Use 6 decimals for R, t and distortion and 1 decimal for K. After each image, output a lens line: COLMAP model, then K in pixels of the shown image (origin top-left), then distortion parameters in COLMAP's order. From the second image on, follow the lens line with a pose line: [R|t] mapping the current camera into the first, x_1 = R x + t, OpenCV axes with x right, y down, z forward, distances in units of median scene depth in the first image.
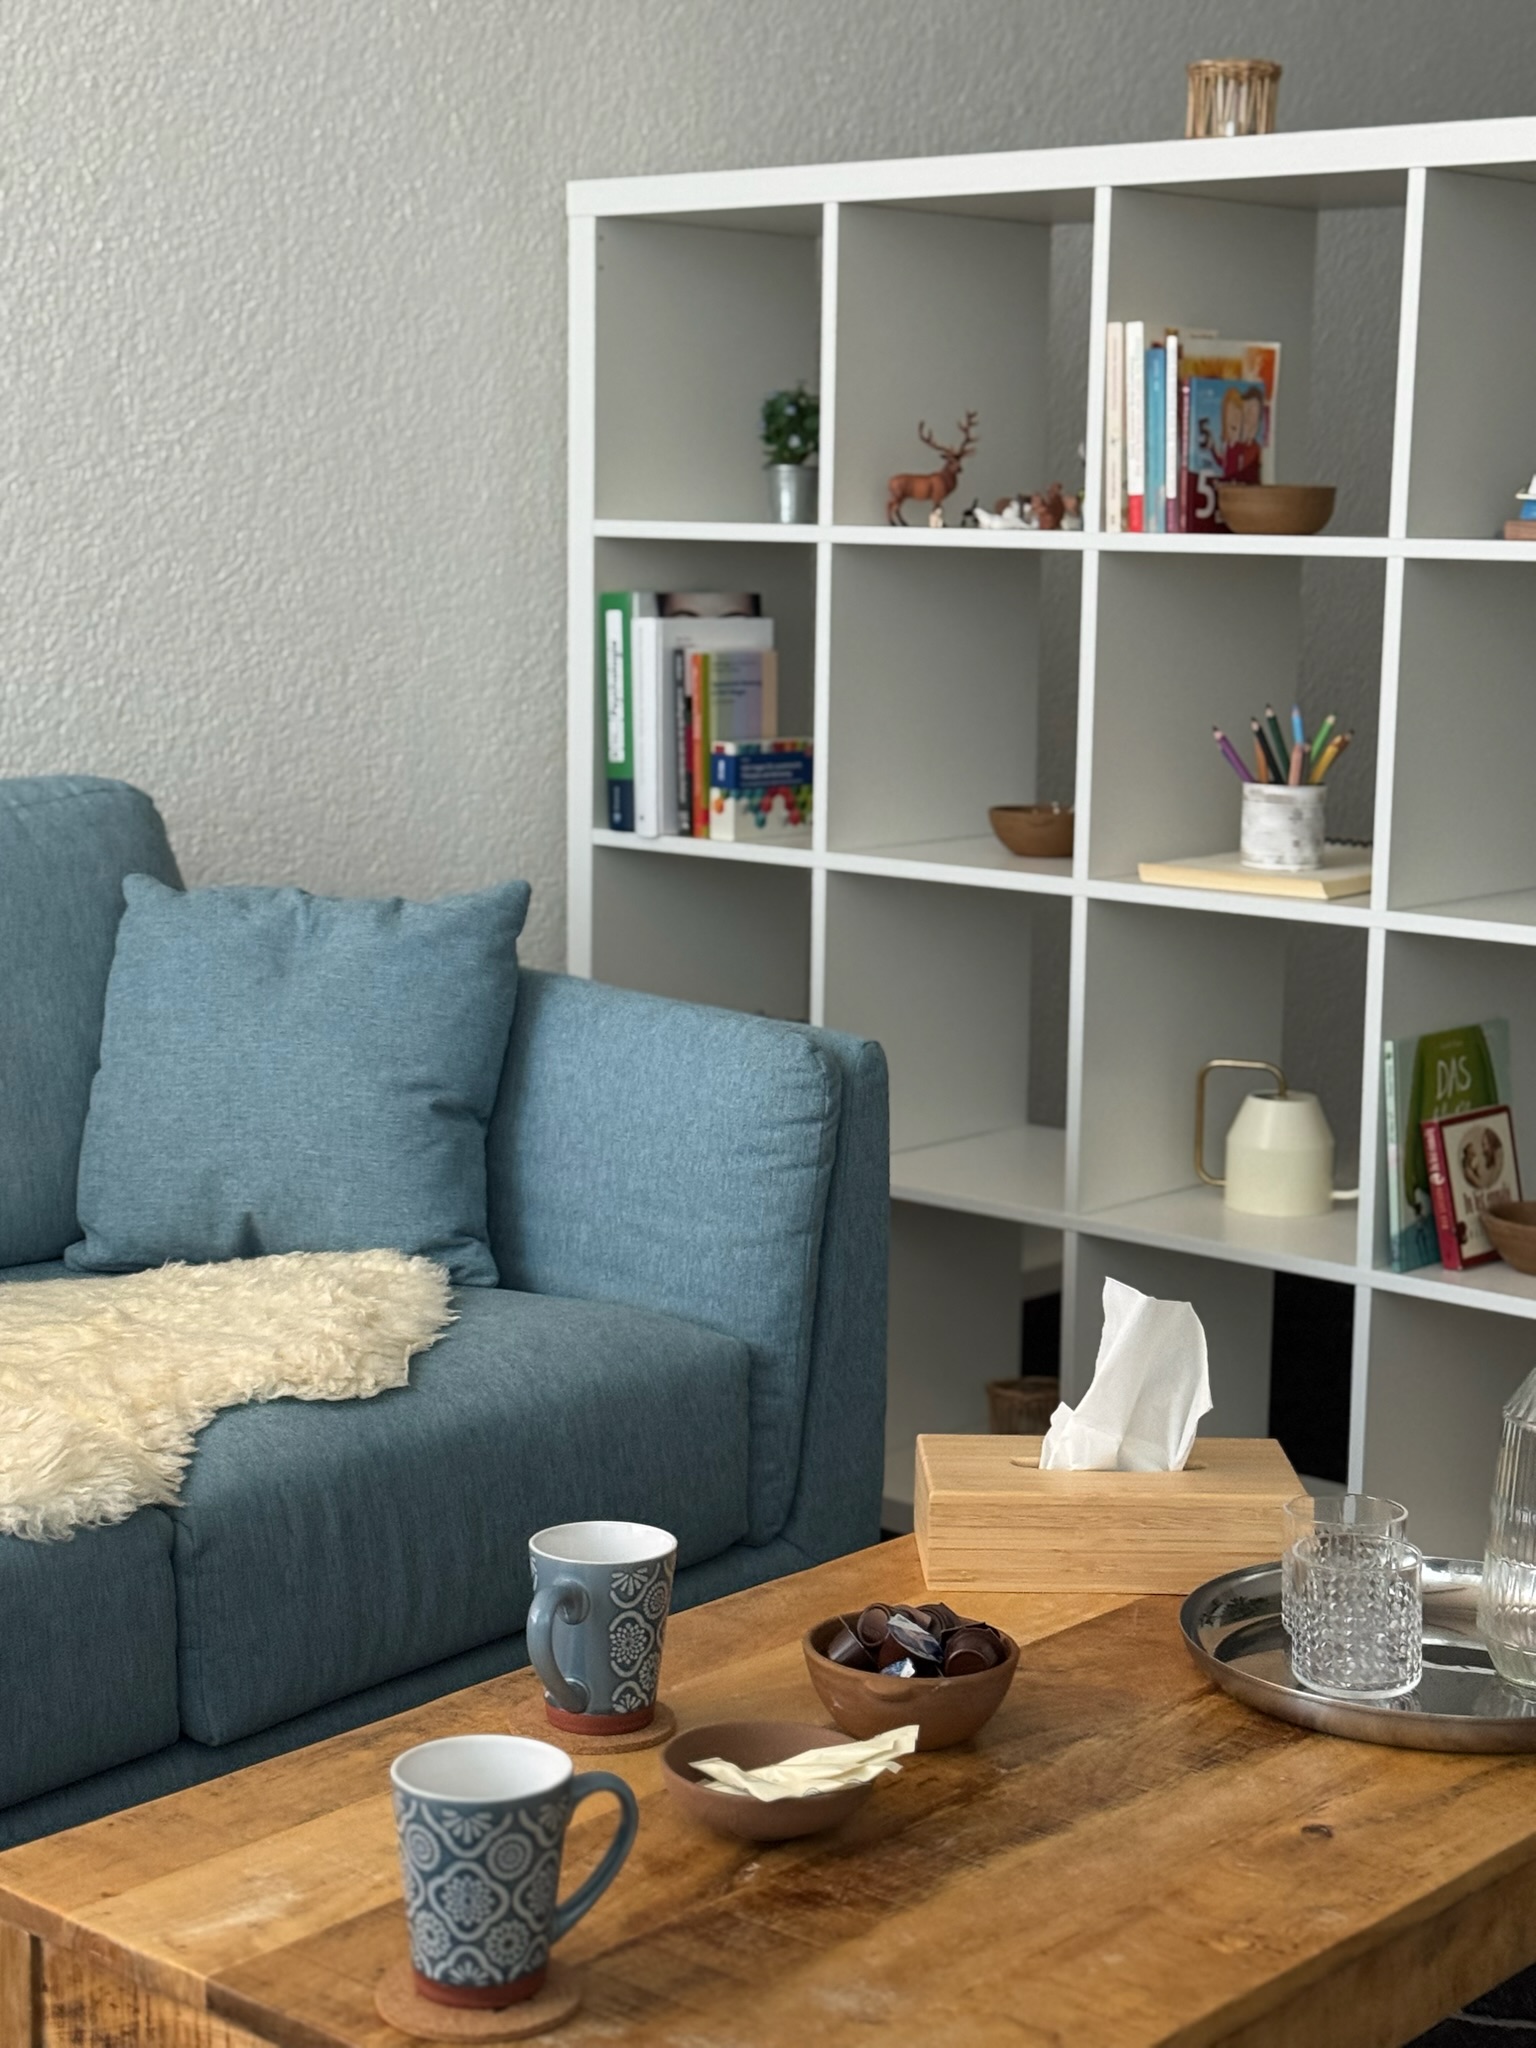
lens RADIAL K [[3420.0, 0, 798.6], [0, 3420.0, 1023.0], [0, 0, 1]] dist [0.140564, -0.073285]
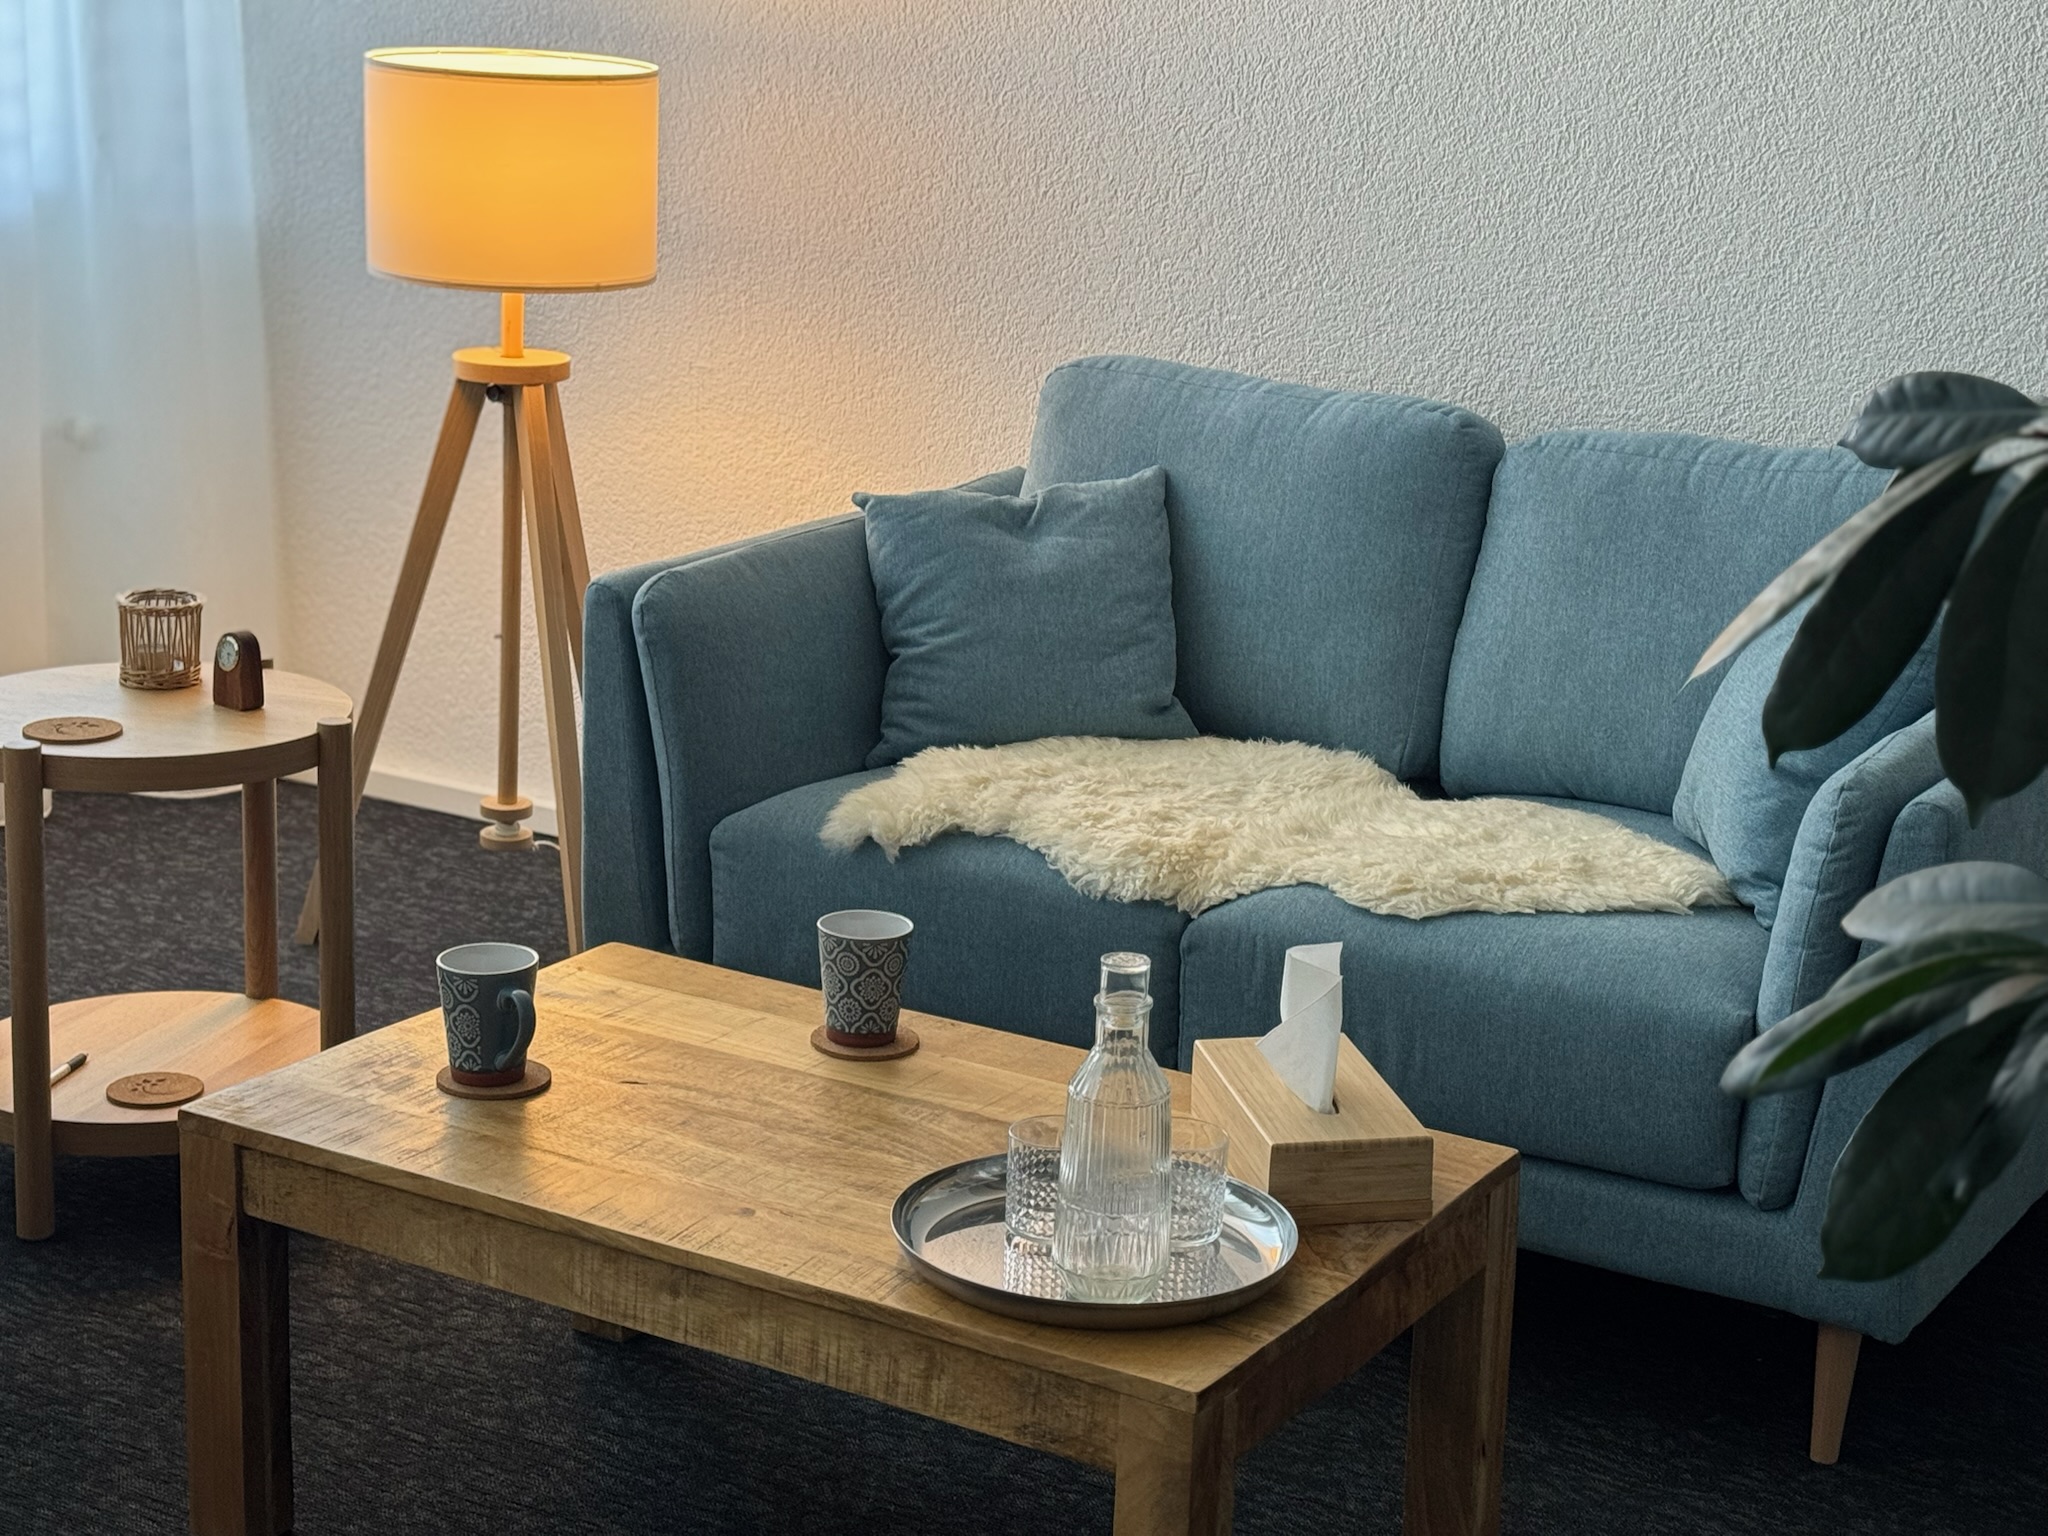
lens RADIAL K [[3443.8, 0, 1034.3], [0, 3443.8, 758.0], [0, 0, 1]] dist [0.143961, -0.223694]
pose [[0.168348, 0.234374, -0.957459, 0.996079], [-0.181171, 0.962132, 0.203663, -0.175676], [0.968936, 0.139177, 0.204435, 0.522443]]
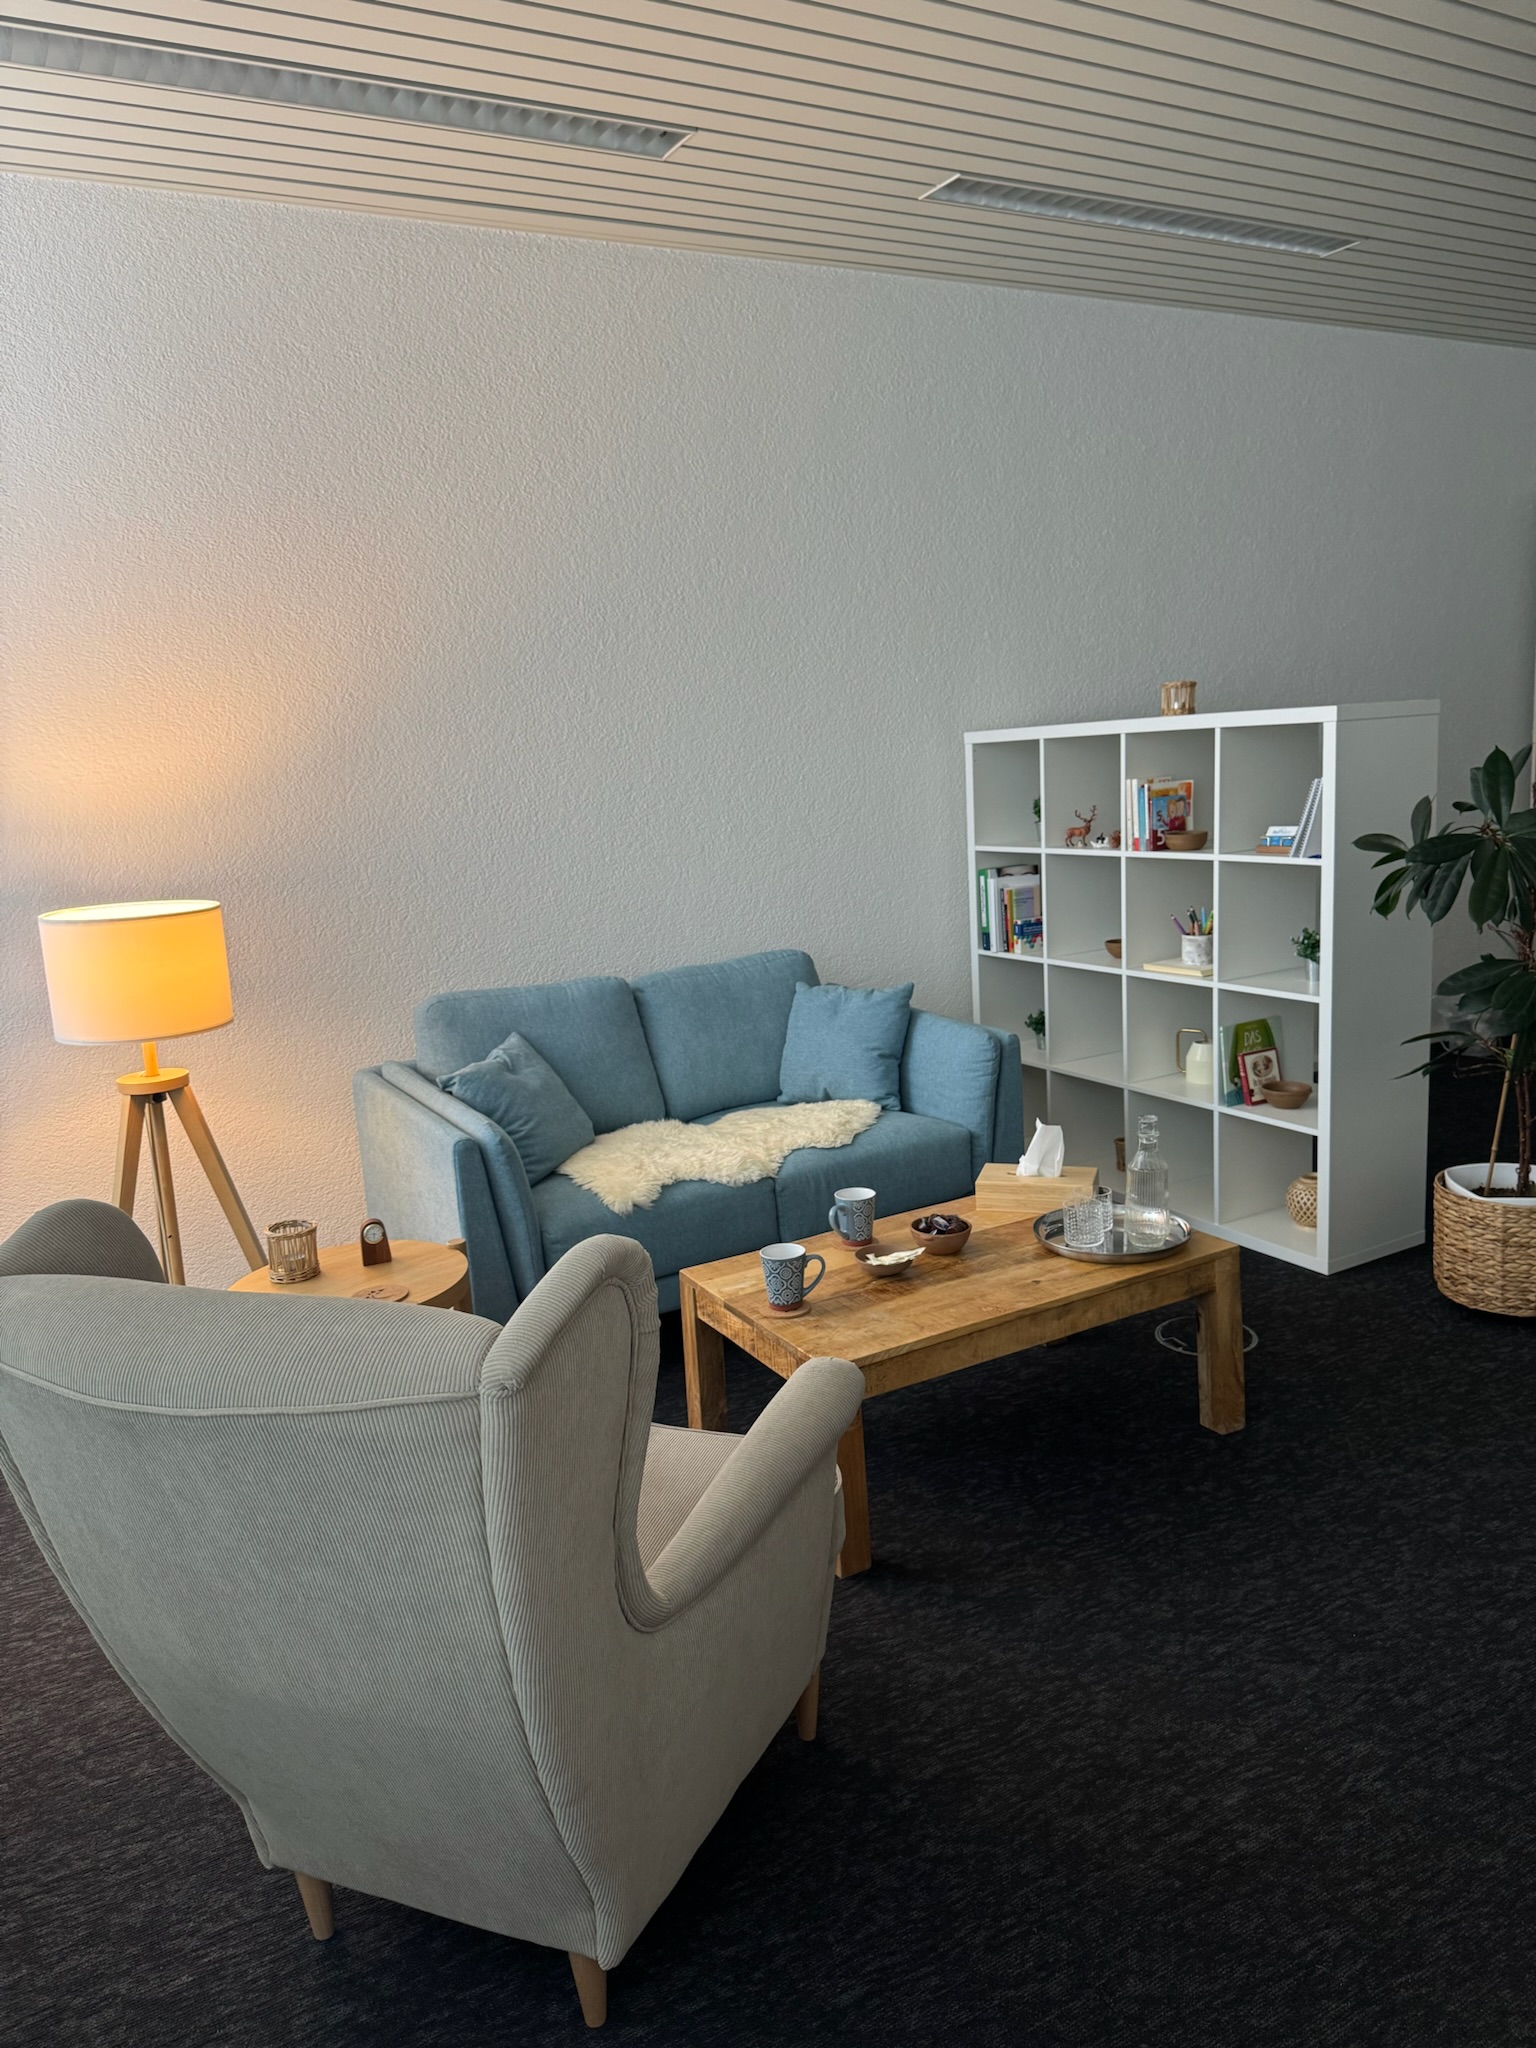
lens RADIAL K [[1420.7, 0, 768.0], [0, 1420.7, 1024.0], [0, 0, 1]] dist [0.165631, -0.338416]
pose [[0.938715, -0.010079, -0.344548, 0.263419], [0.025439, 0.998872, 0.040087, -0.062867], [0.343755, -0.046395, 0.937912, -0.301445]]
